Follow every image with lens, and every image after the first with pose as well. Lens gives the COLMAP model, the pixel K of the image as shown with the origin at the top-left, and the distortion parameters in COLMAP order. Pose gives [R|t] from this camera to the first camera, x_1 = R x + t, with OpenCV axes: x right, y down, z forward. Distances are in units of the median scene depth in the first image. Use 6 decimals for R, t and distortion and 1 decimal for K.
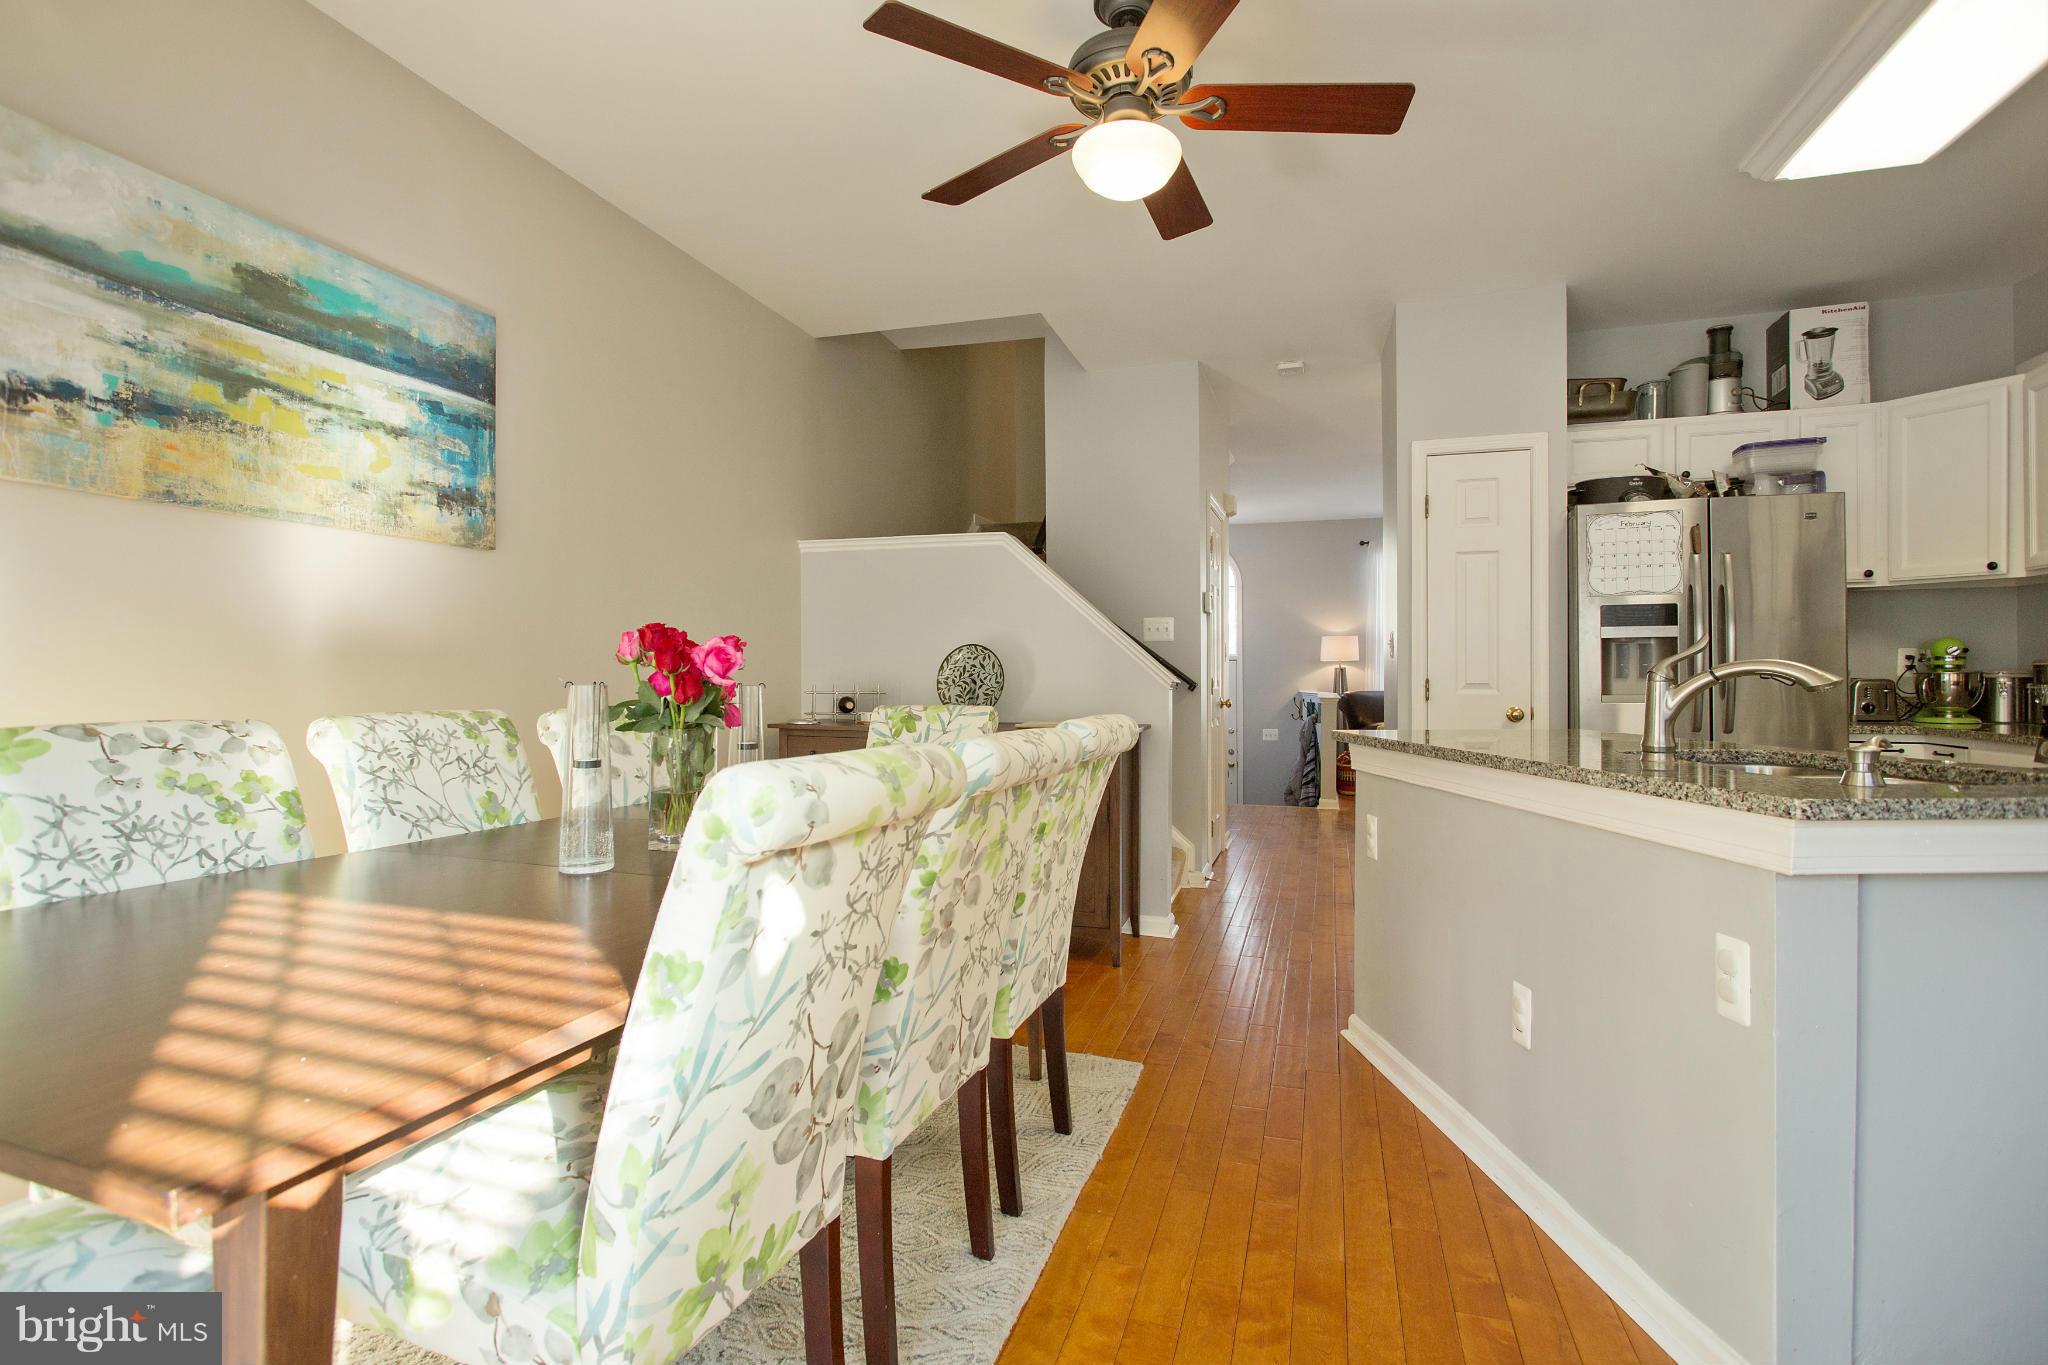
lens RADIAL K [[966.4, 0, 1018.7], [0, 966.4, 672.0], [0, 0, 1]] dist [-0.002353, 0.000100]
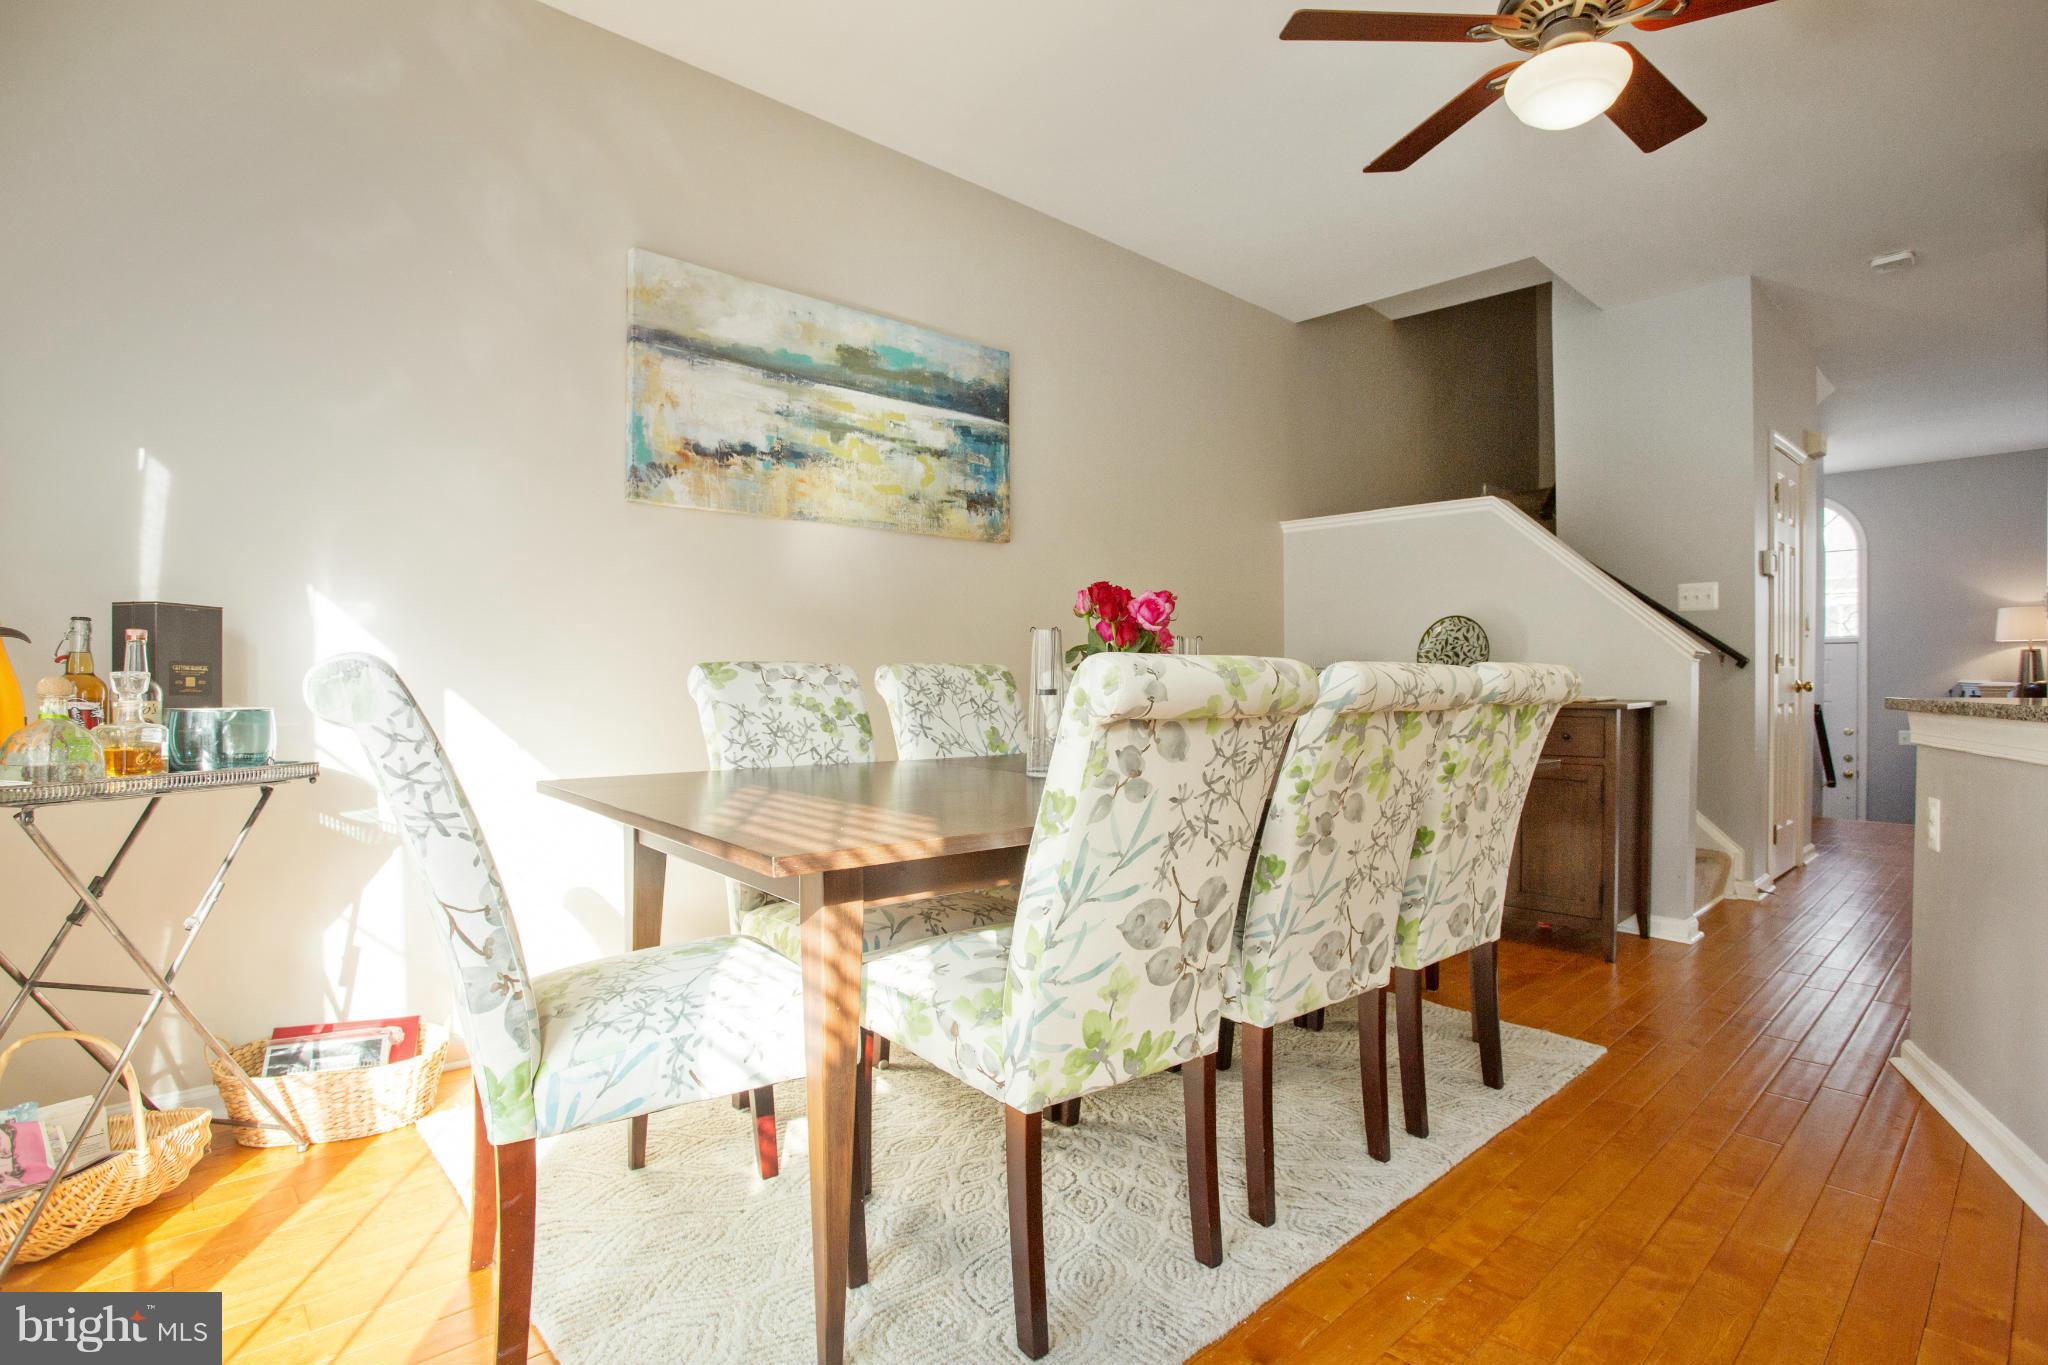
lens RADIAL K [[1007.1, 0, 1021.2], [0, 1007.1, 693.2], [0, 0, 1]] dist [-0.086274, 0.039502]
pose [[0.865209, 0.003988, -0.501396, 0.136143], [0.005254, 0.999841, 0.017018, 0.054412], [0.501384, -0.017358, 0.865051, -0.114044]]
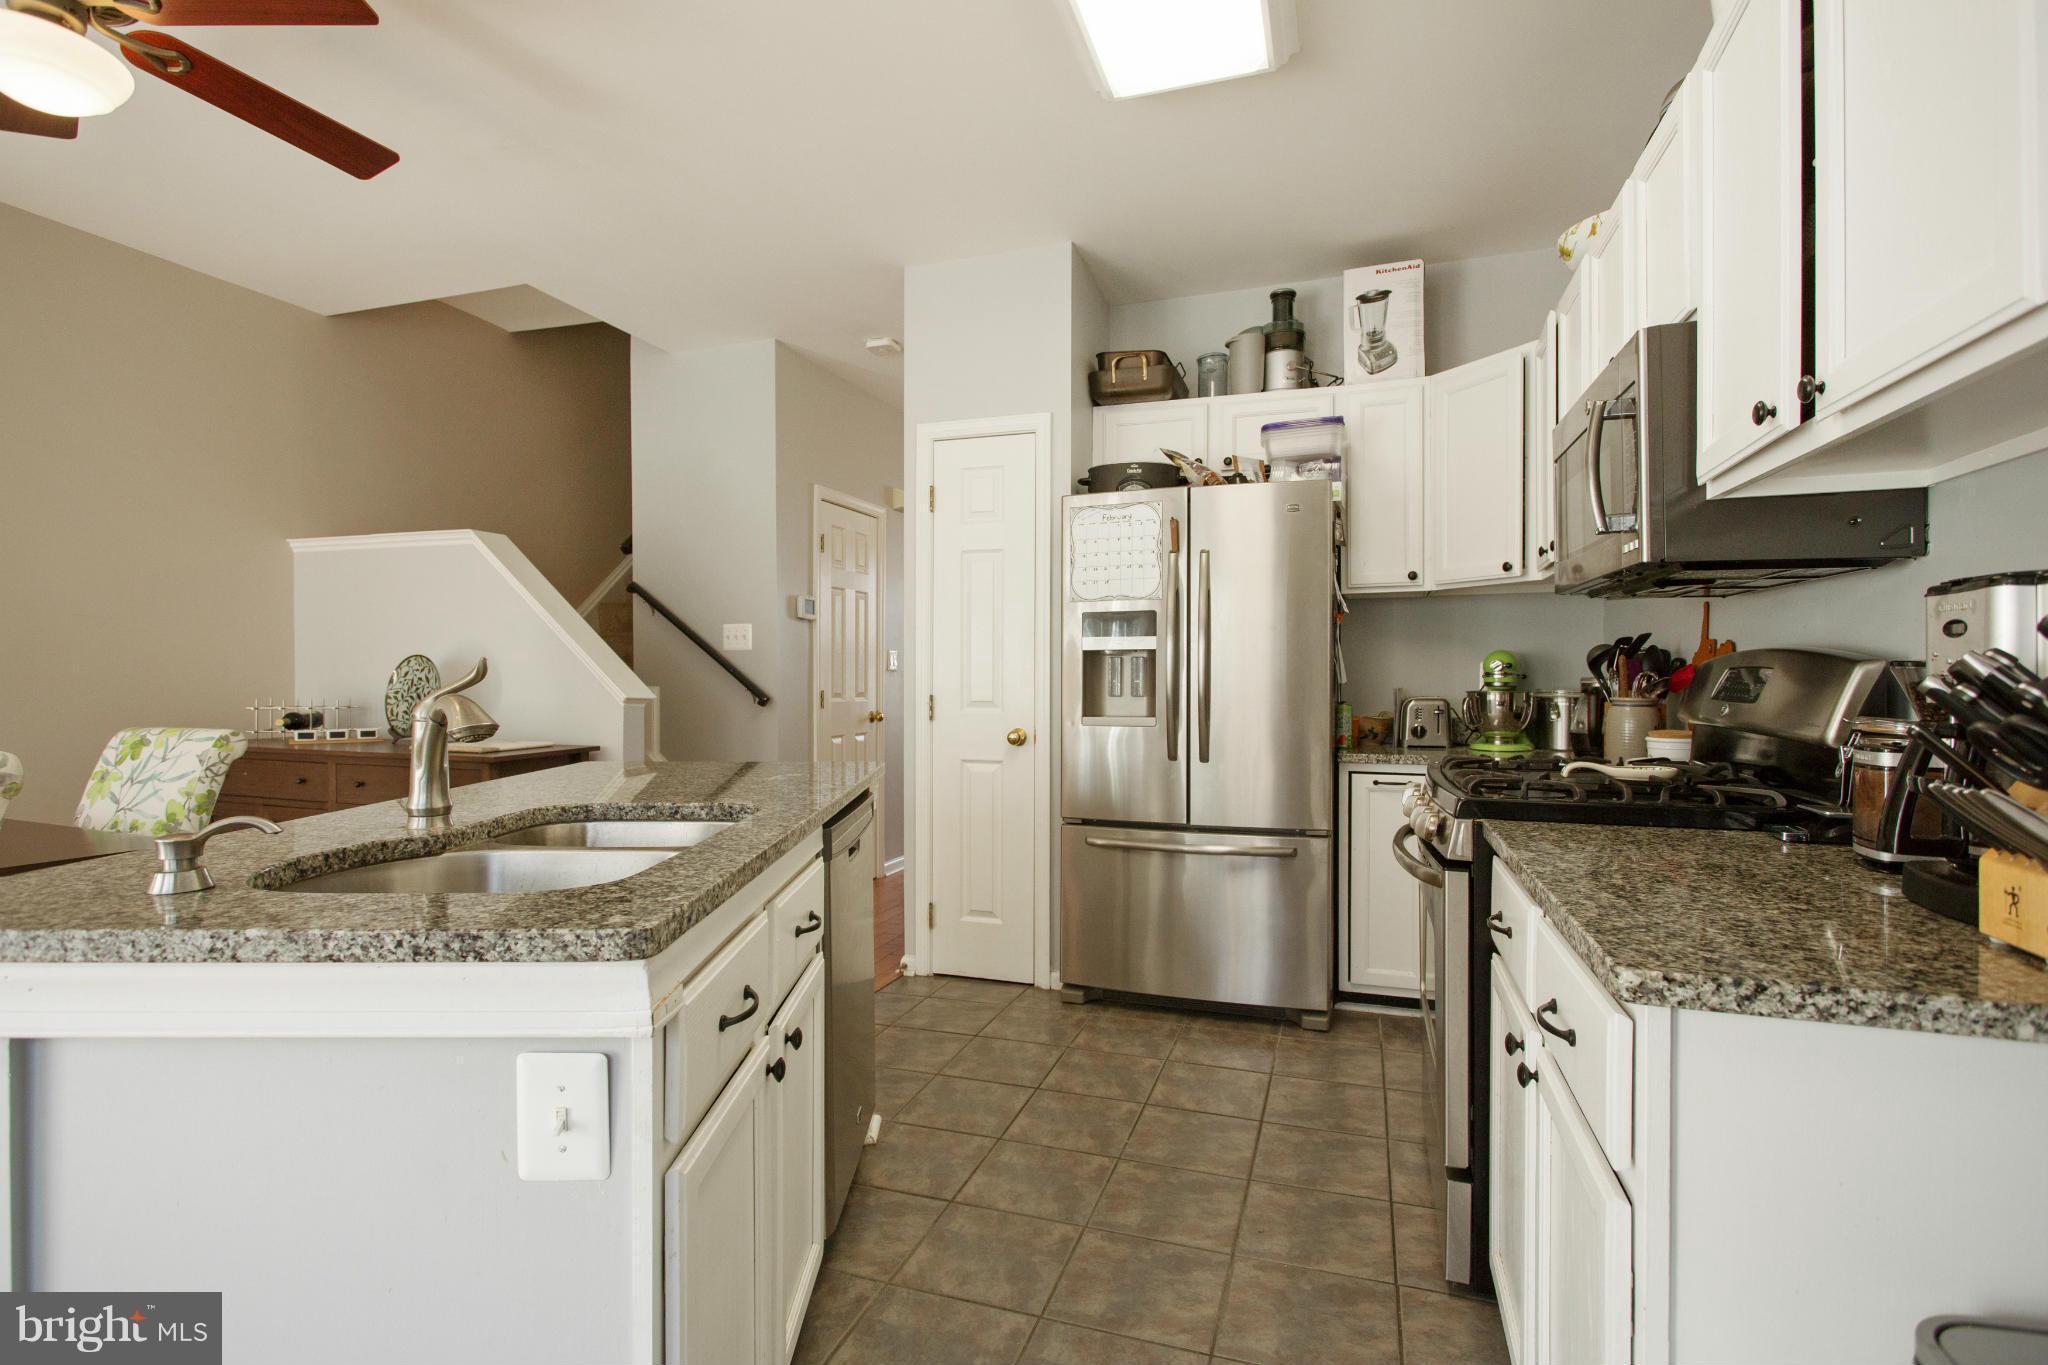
lens RADIAL K [[973.8, 0, 1024.0], [0, 973.8, 682.5], [0, 0, 1]] dist [-0.007765, -0.000062]
pose [[0.999724, 0.003465, -0.023229, 1.020379], [-0.003252, 0.999952, 0.009206, -0.025268], [0.023260, -0.009128, 0.999688, 0.229370]]
